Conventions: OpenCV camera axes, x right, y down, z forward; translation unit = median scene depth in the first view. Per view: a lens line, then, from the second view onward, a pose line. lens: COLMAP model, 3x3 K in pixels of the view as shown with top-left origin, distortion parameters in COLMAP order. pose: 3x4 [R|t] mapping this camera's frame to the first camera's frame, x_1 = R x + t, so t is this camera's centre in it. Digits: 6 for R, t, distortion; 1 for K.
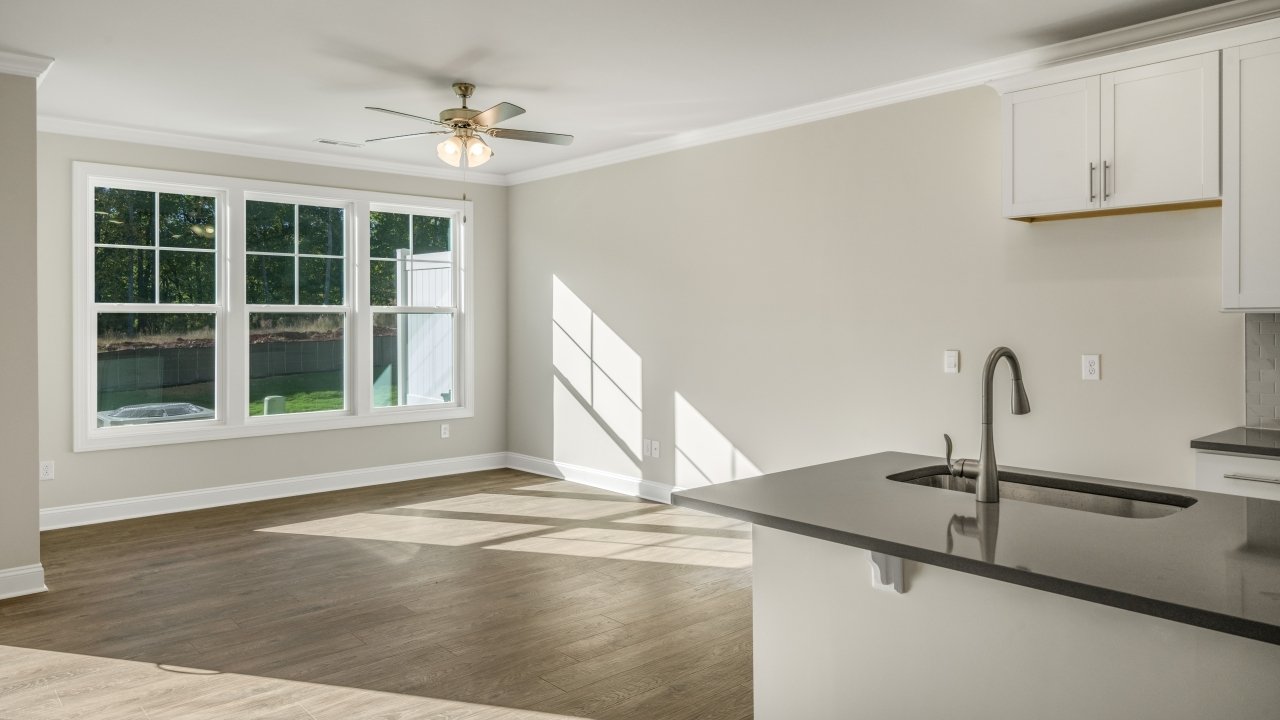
lens RADIAL K [[845.8, 0, 641.0], [0, 845.8, 325.3], [0, 0, 1]] dist [0.005963, -0.001570]
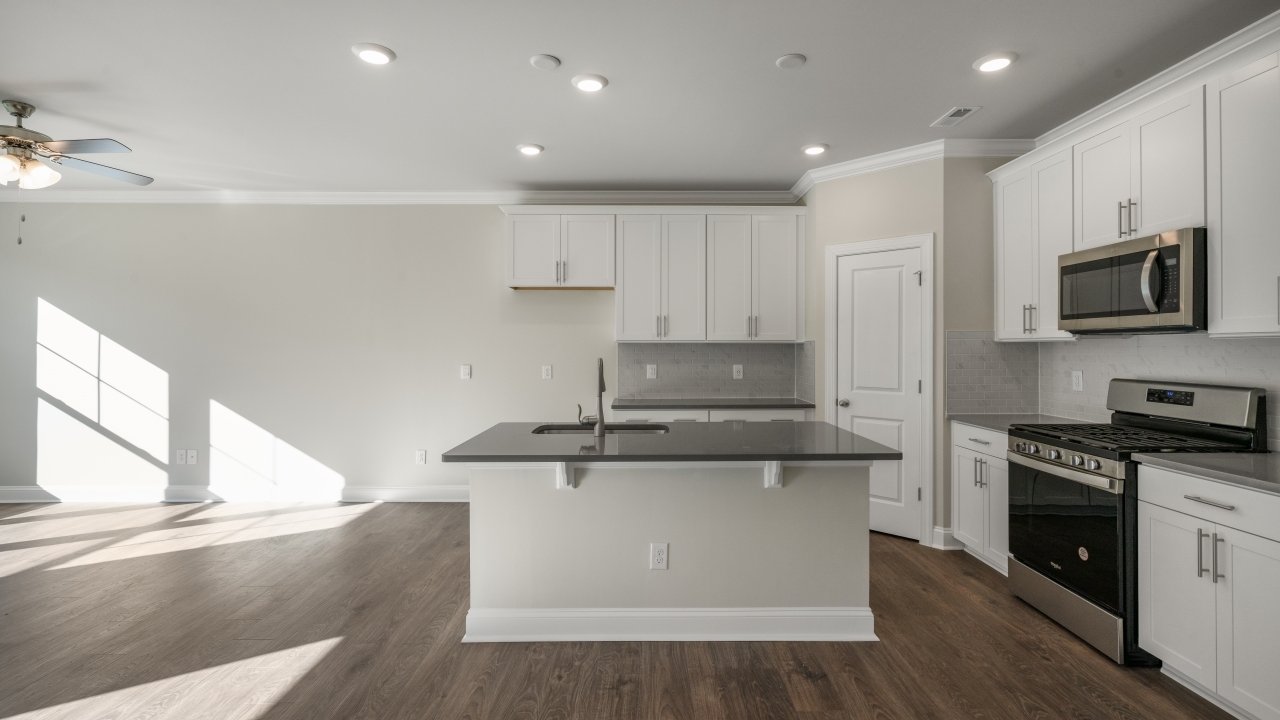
lens RADIAL K [[591.1, 0, 644.6], [0, 591.1, 344.6], [0, 0, 1]] dist [-0.005971, 0.003776]
pose [[0.658377, 0.007787, 0.752648, -0.203261], [0.001698, 0.999929, -0.011830, 0.004095], [-0.752687, 0.009066, 0.658317, 0.004323]]
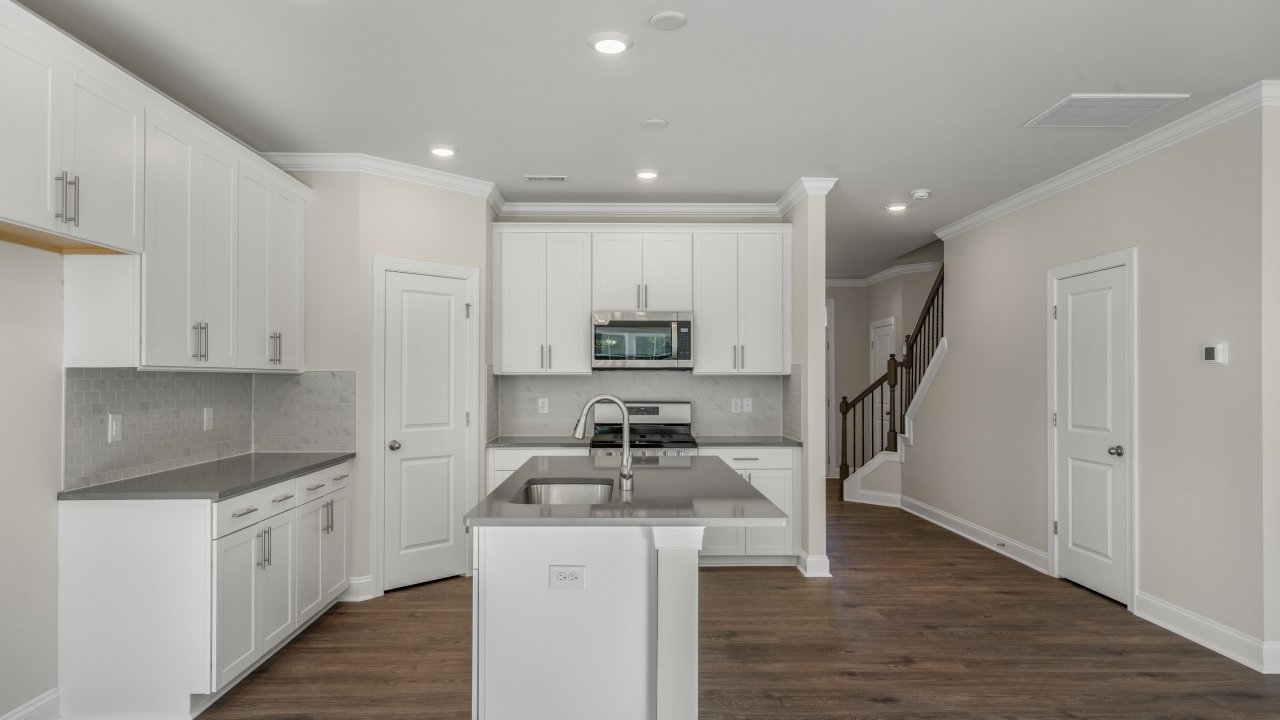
lens RADIAL K [[761.3, 0, 609.6], [0, 761.3, 377.2], [0, 0, 1]] dist [-0.000121, 0.012894]
pose [[-0.744463, 0.003286, 0.667656, -0.192802], [0.005445, 0.999985, 0.001150, -0.003274], [-0.667642, 0.004491, -0.744469, 0.768715]]
